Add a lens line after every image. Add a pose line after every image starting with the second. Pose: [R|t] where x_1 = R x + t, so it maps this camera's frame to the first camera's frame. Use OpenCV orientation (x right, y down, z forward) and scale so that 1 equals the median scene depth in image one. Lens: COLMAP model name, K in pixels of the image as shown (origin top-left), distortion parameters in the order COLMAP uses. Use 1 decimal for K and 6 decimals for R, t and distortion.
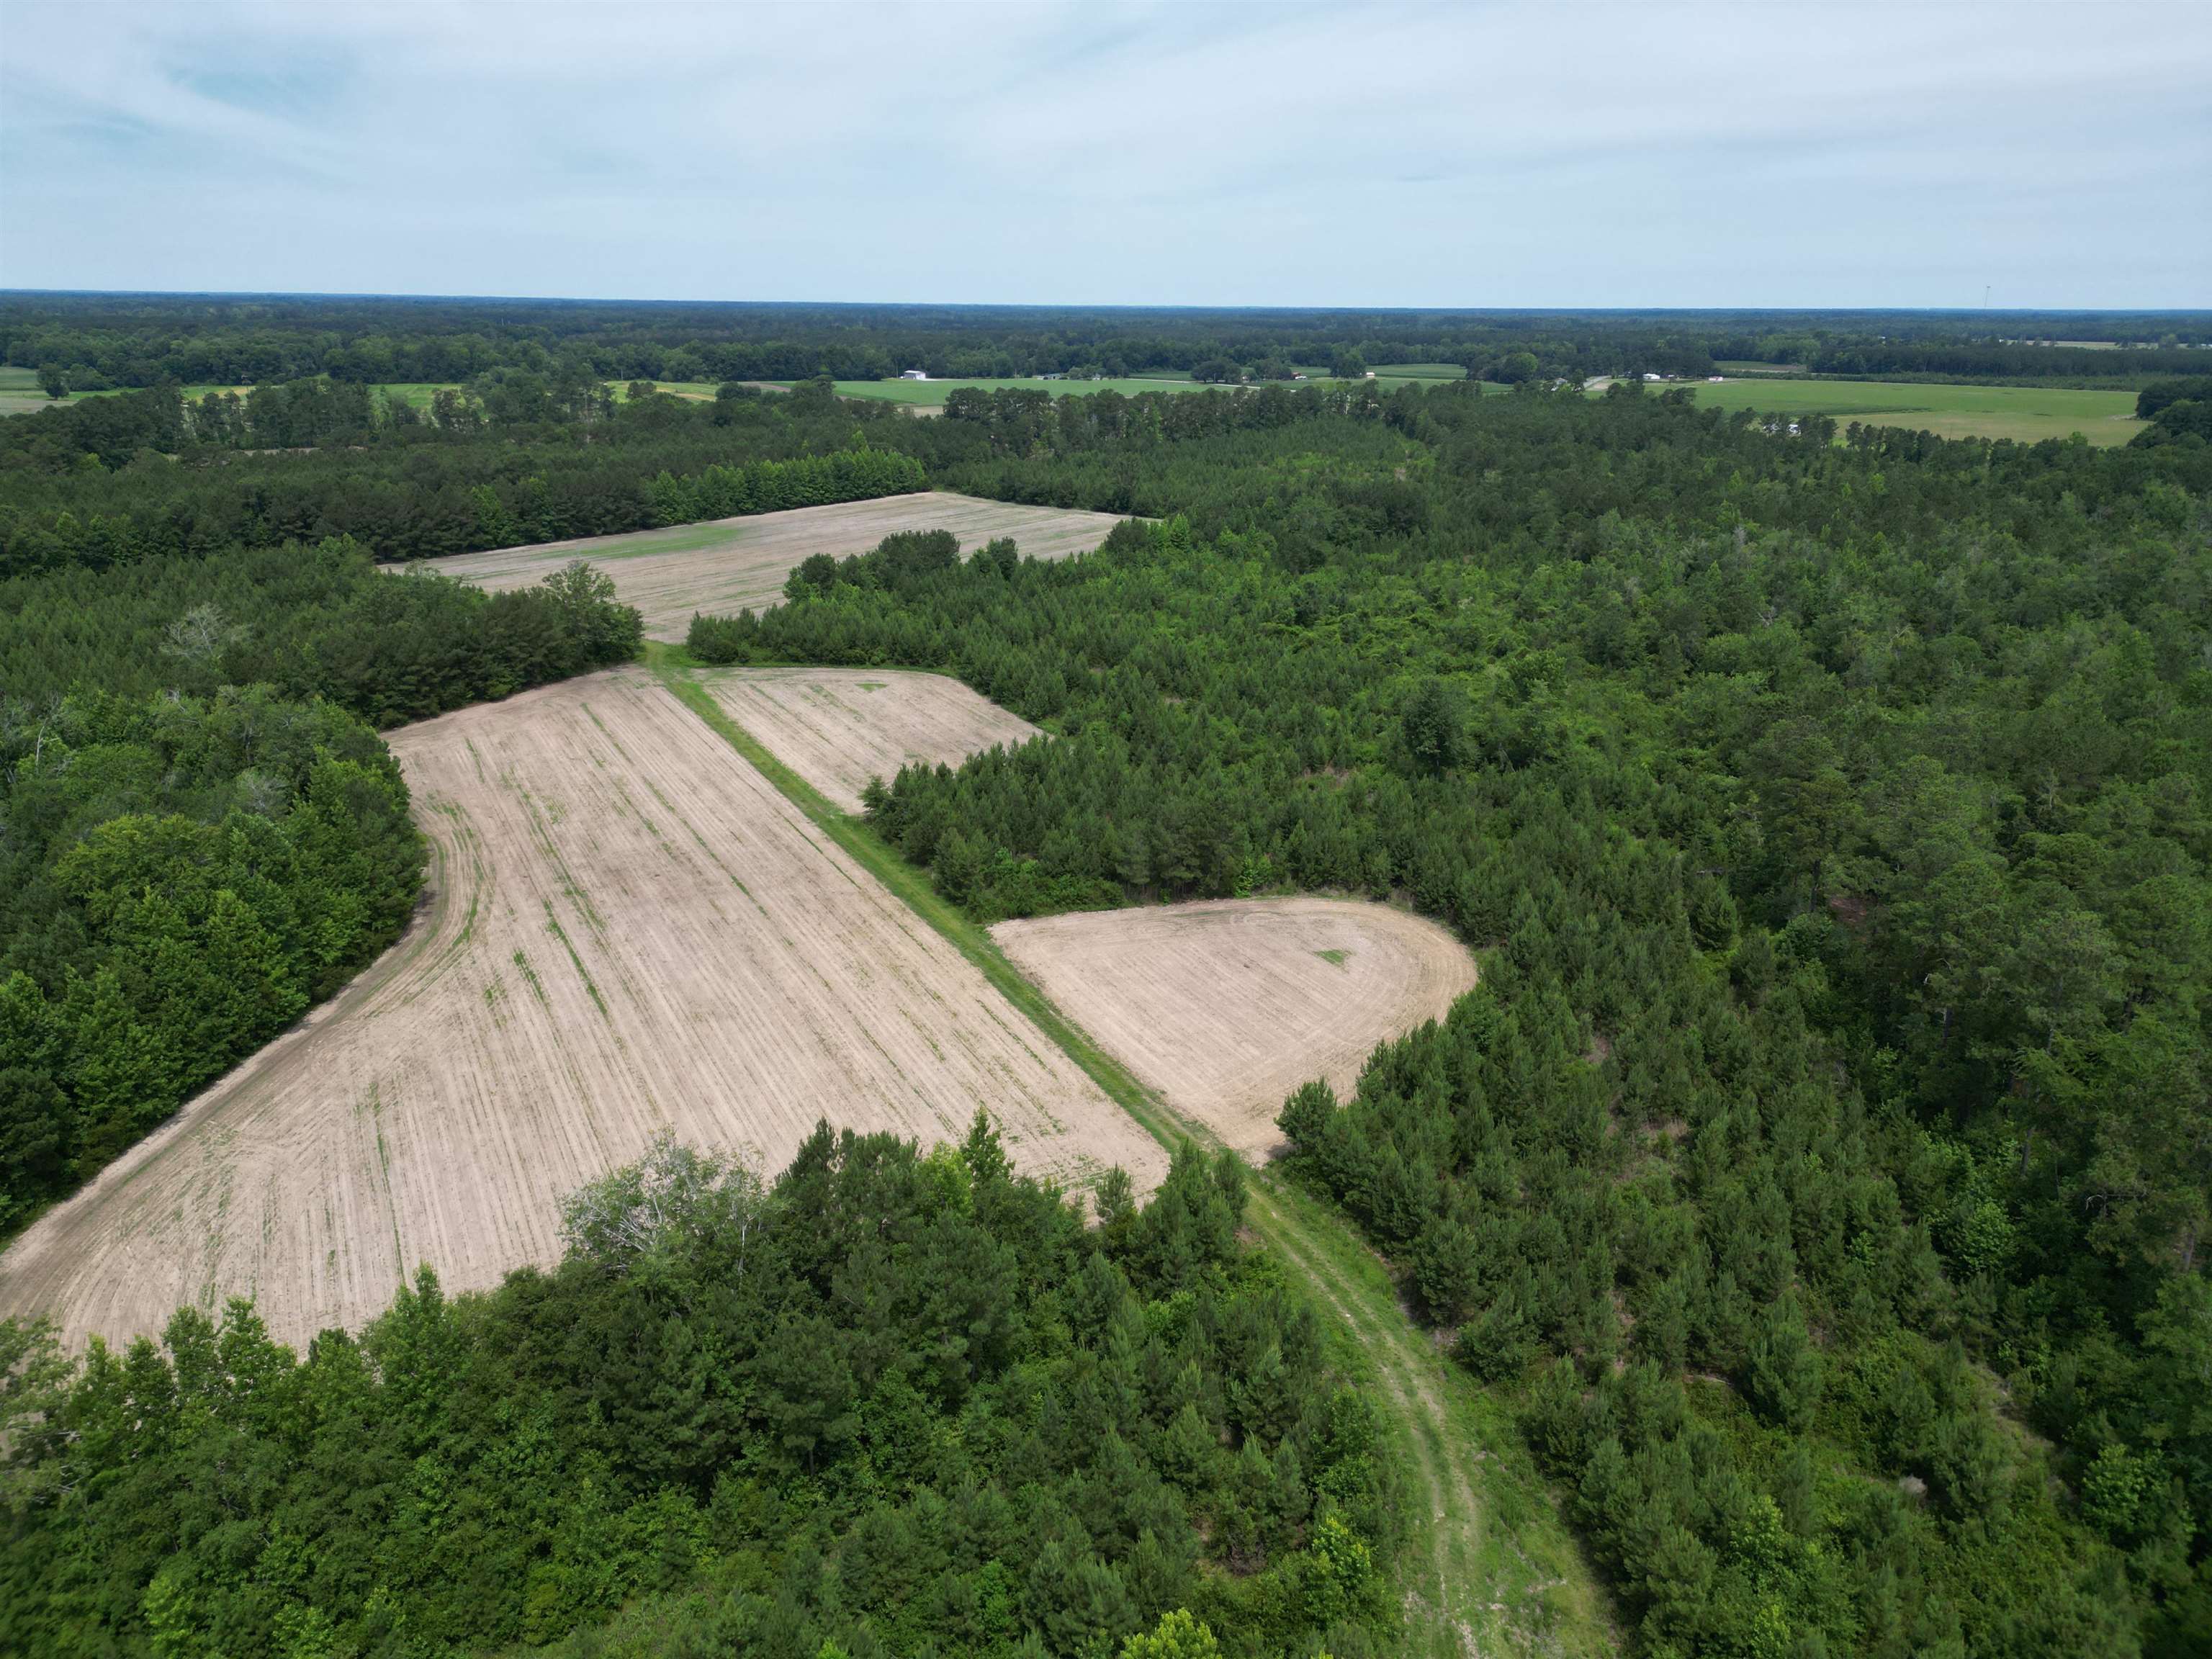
lens RADIAL K [[1549.2, 0, 1105.8], [0, 1549.2, 824.9], [0, 0, 1]] dist [0.063136, -0.046261]
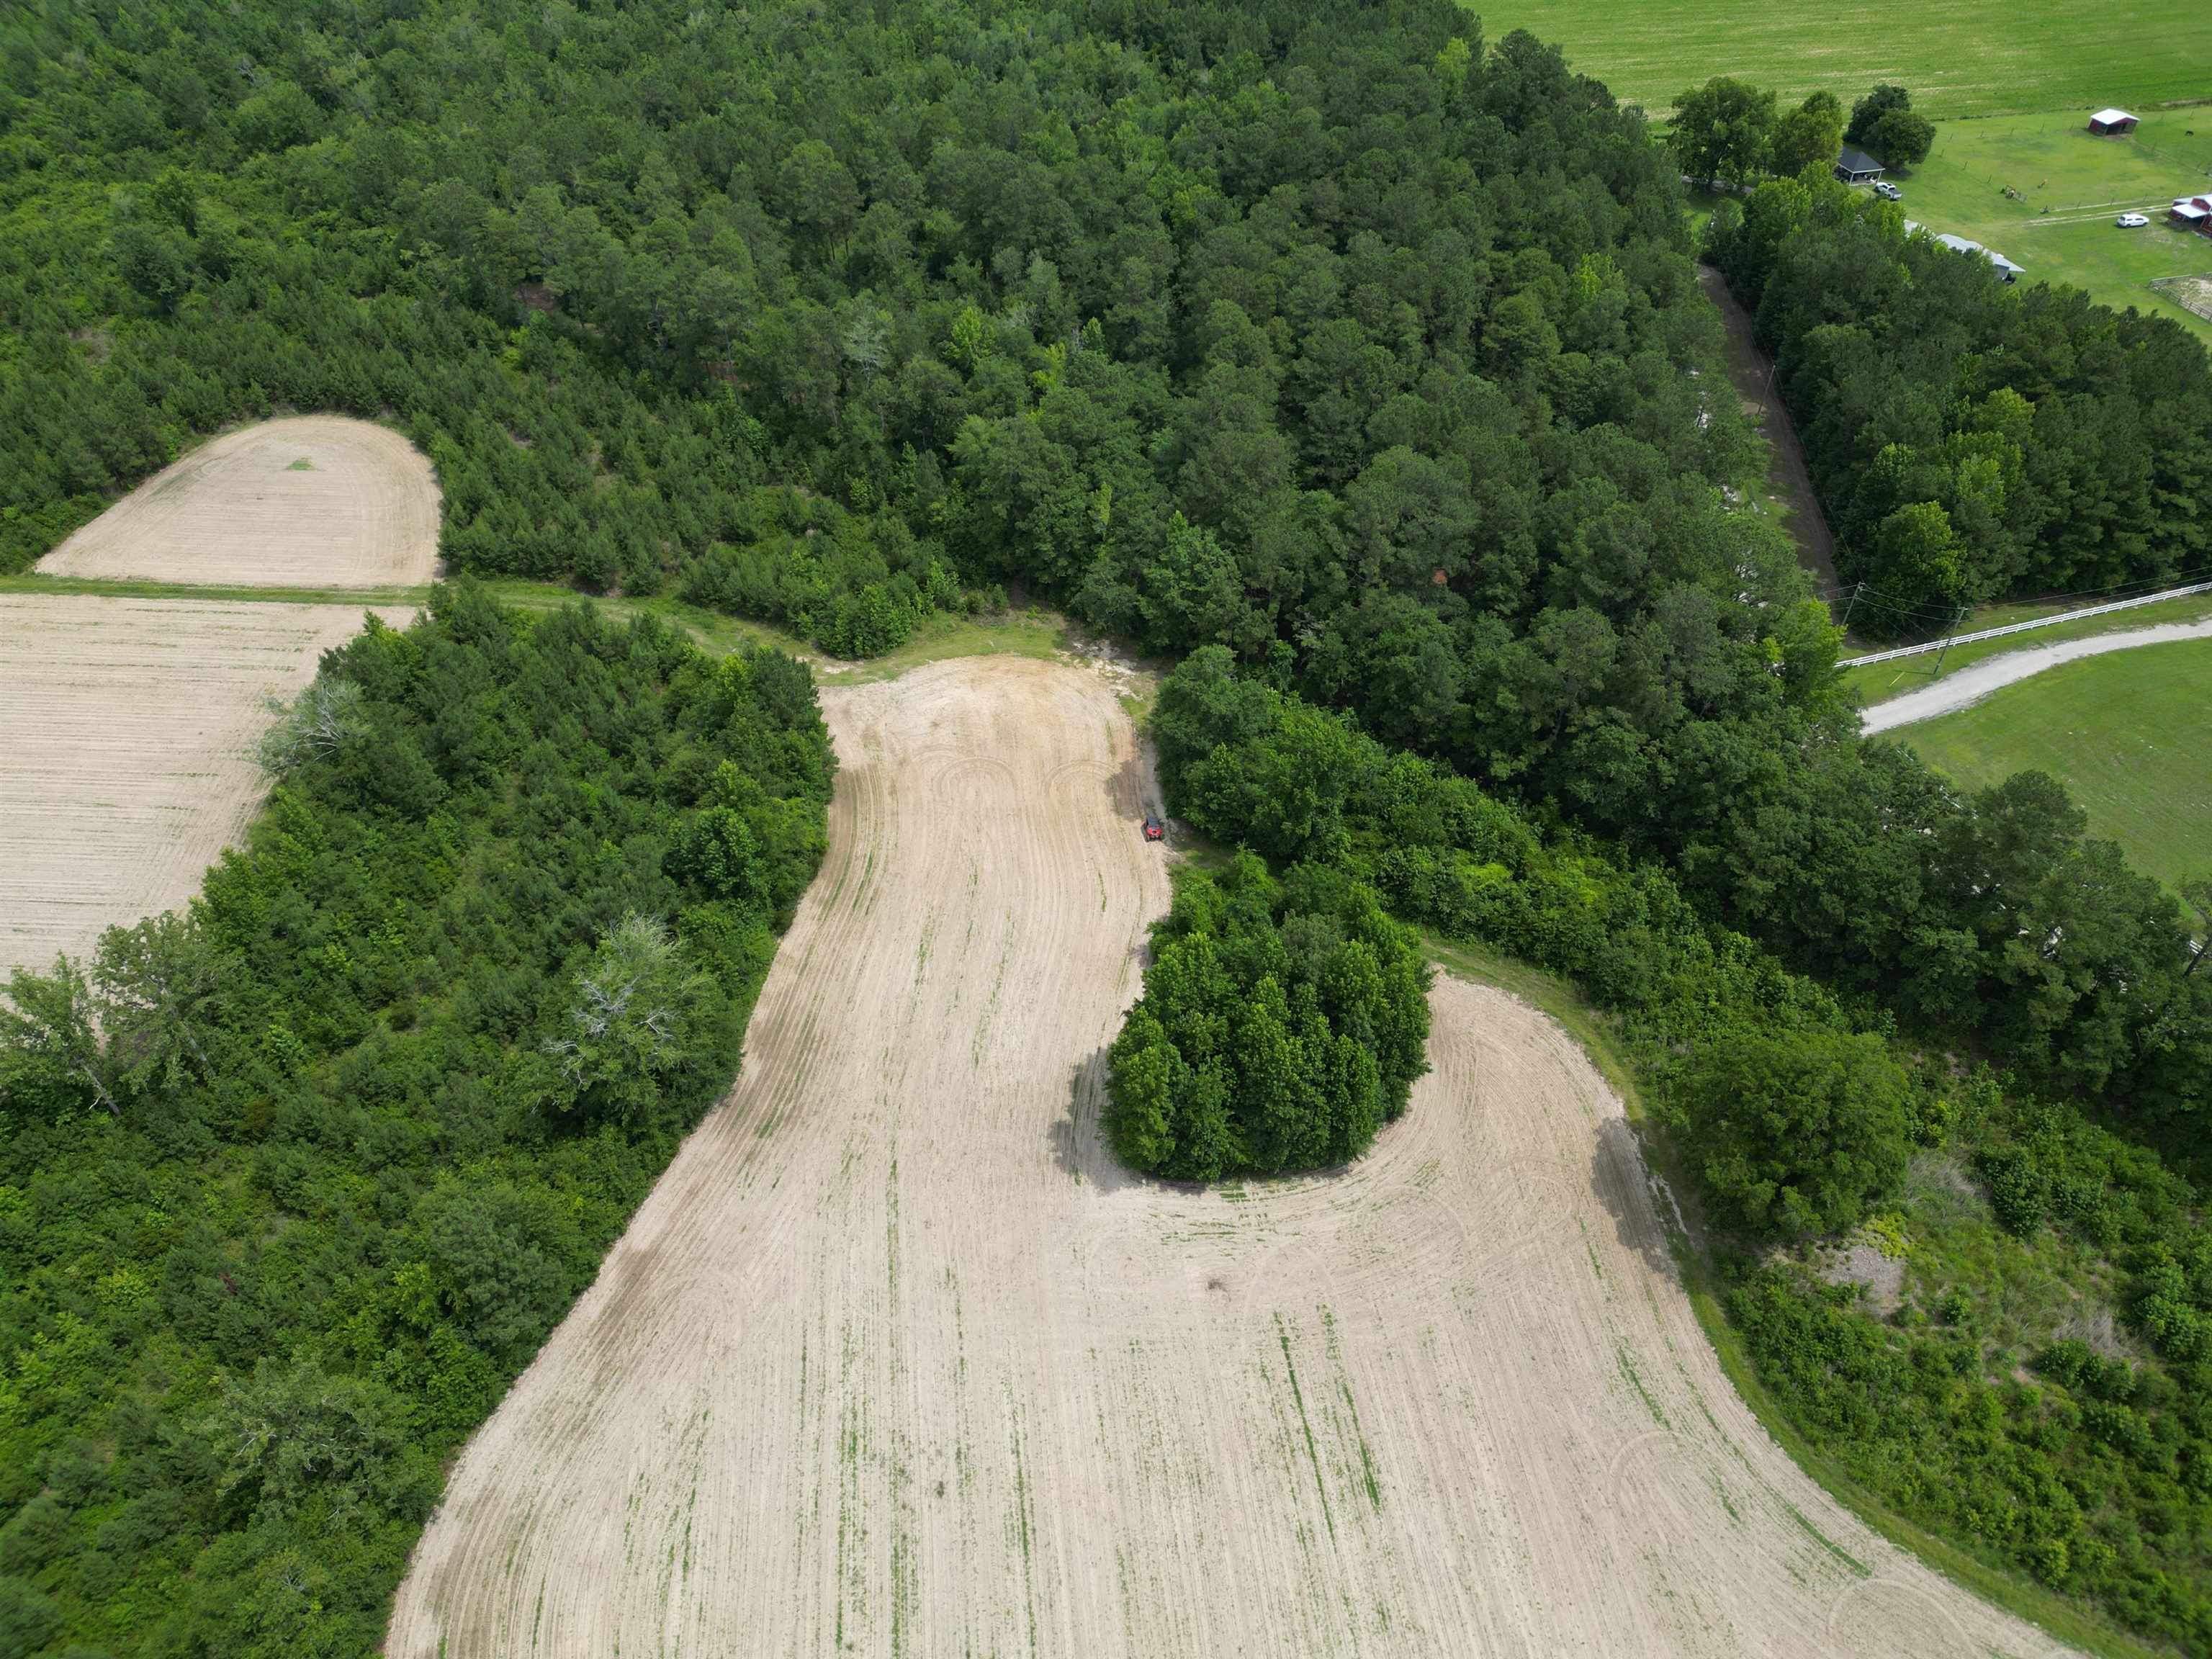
lens RADIAL K [[1549.2, 0, 1108.6], [0, 1549.2, 823.9], [0, 0, 1]] dist [0.063136, -0.046261]
pose [[0.498924, -0.589056, 0.635679, -0.641170], [0.278884, 0.803605, 0.525778, -0.219196], [-0.820547, -0.085042, 0.565217, -0.479479]]
